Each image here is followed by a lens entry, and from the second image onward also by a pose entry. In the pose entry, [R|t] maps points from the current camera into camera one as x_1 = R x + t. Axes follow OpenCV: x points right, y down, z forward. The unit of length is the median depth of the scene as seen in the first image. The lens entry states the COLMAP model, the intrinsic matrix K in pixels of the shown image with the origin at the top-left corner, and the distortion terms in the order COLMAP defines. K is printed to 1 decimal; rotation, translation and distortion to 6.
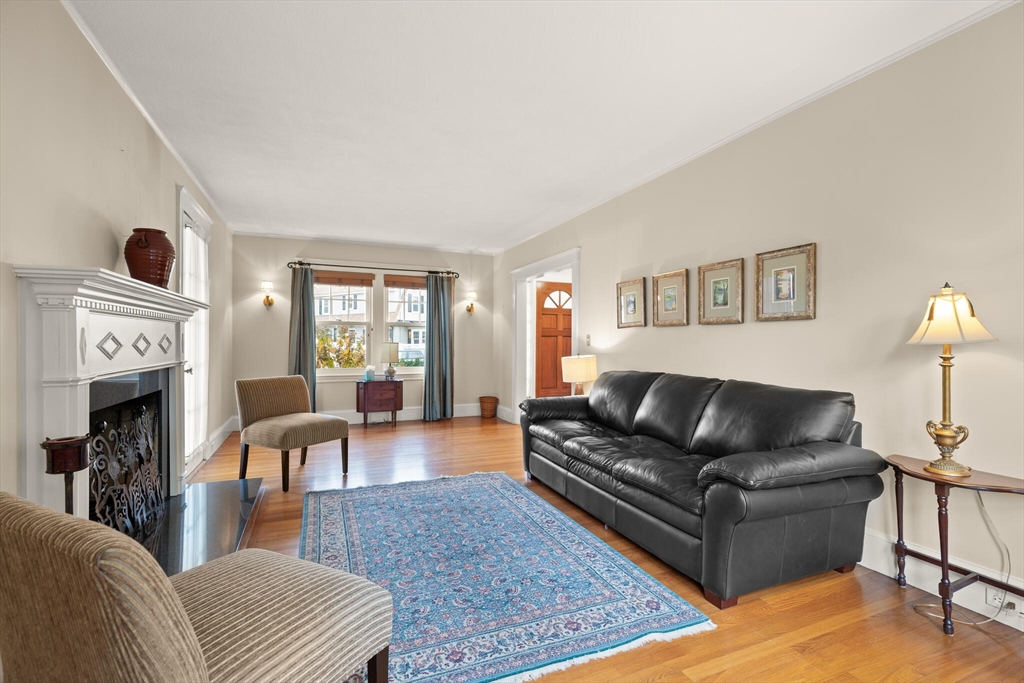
lens RADIAL K [[468.3, 0, 517.7], [0, 468.3, 342.1], [0, 0, 1]] dist [0.009114, -0.001827]
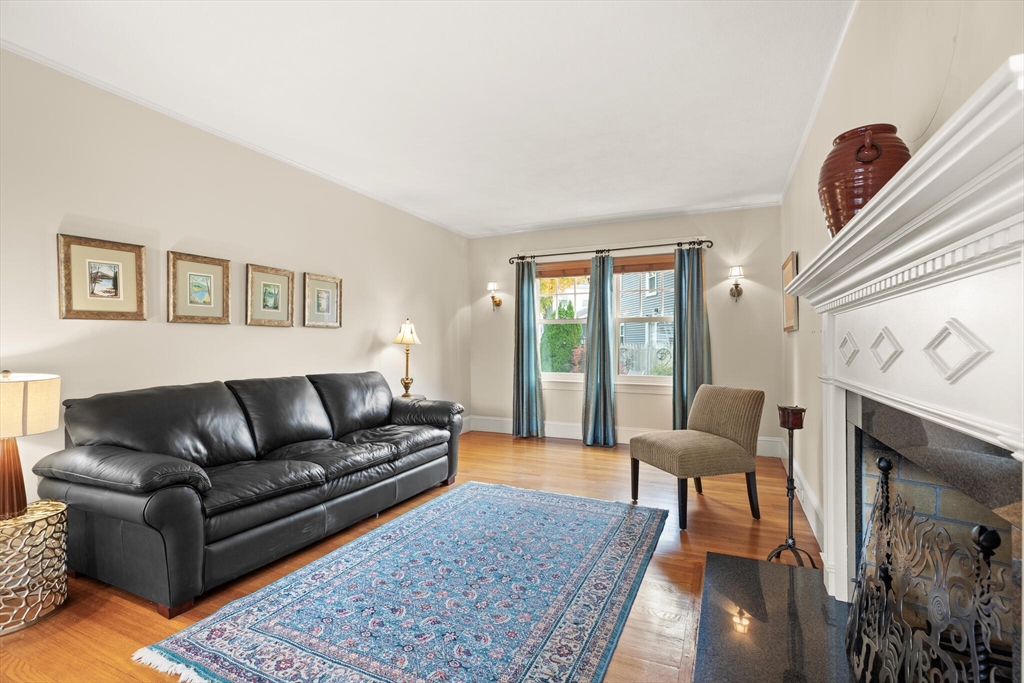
lens RADIAL K [[468.3, 0, 515.3], [0, 468.3, 338.7], [0, 0, 1]] dist [0.009114, -0.001827]
pose [[-0.669882, 0.005357, 0.742448, -0.657943], [-0.001472, 0.999962, -0.008544, -0.002019], [-0.742466, -0.006816, -0.669849, 1.188822]]
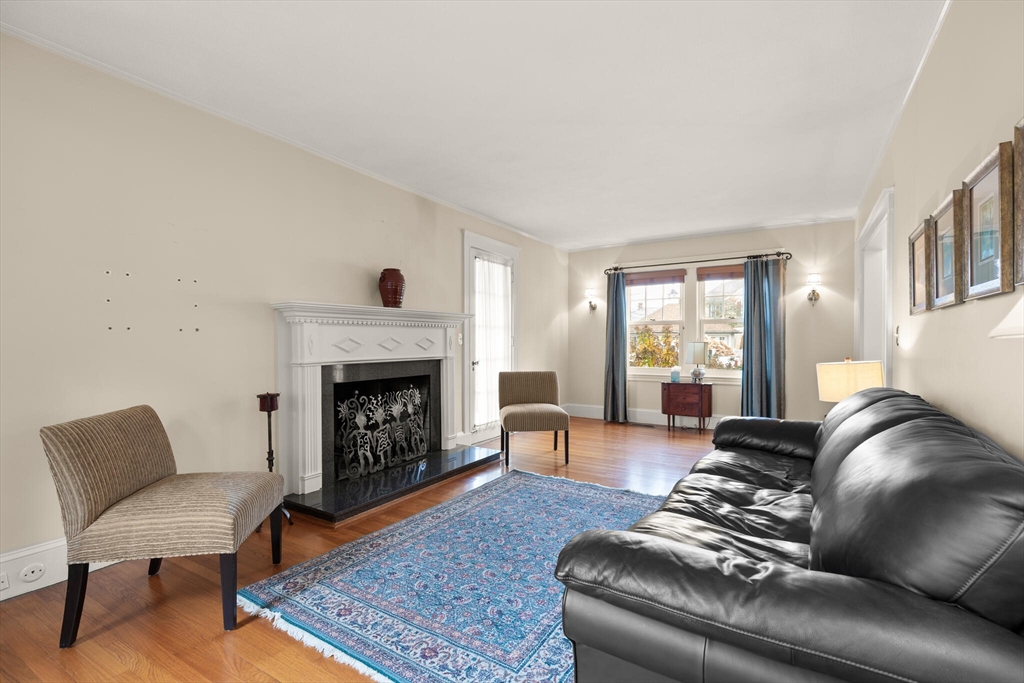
lens RADIAL K [[468.3, 0, 508.0], [0, 468.3, 347.5], [0, 0, 1]] dist [0.009114, -0.001827]
pose [[0.565266, 0.005410, -0.824891, 0.497975], [0.004408, 0.999944, 0.009579, 0.002778], [0.824897, -0.009051, 0.565211, 0.323461]]
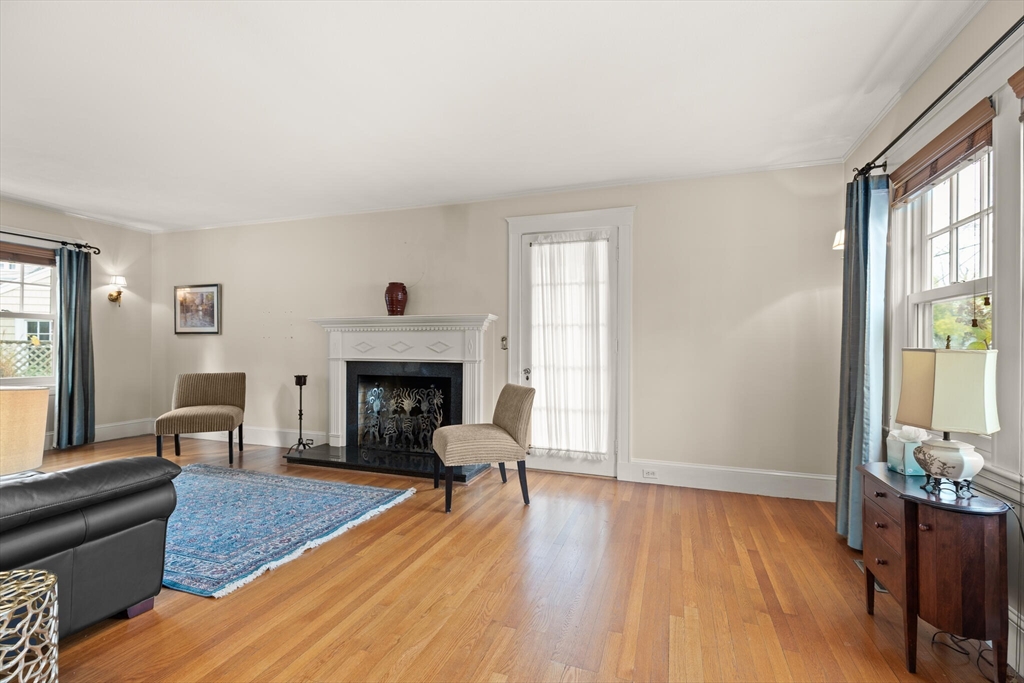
lens RADIAL K [[468.3, 0, 524.2], [0, 468.3, 341.9], [0, 0, 1]] dist [0.009114, -0.001827]
pose [[-0.677224, -0.005145, -0.735759, 0.146165], [-0.006640, 0.999978, -0.000881, -0.009812], [0.735747, 0.004289, -0.677243, 1.851171]]
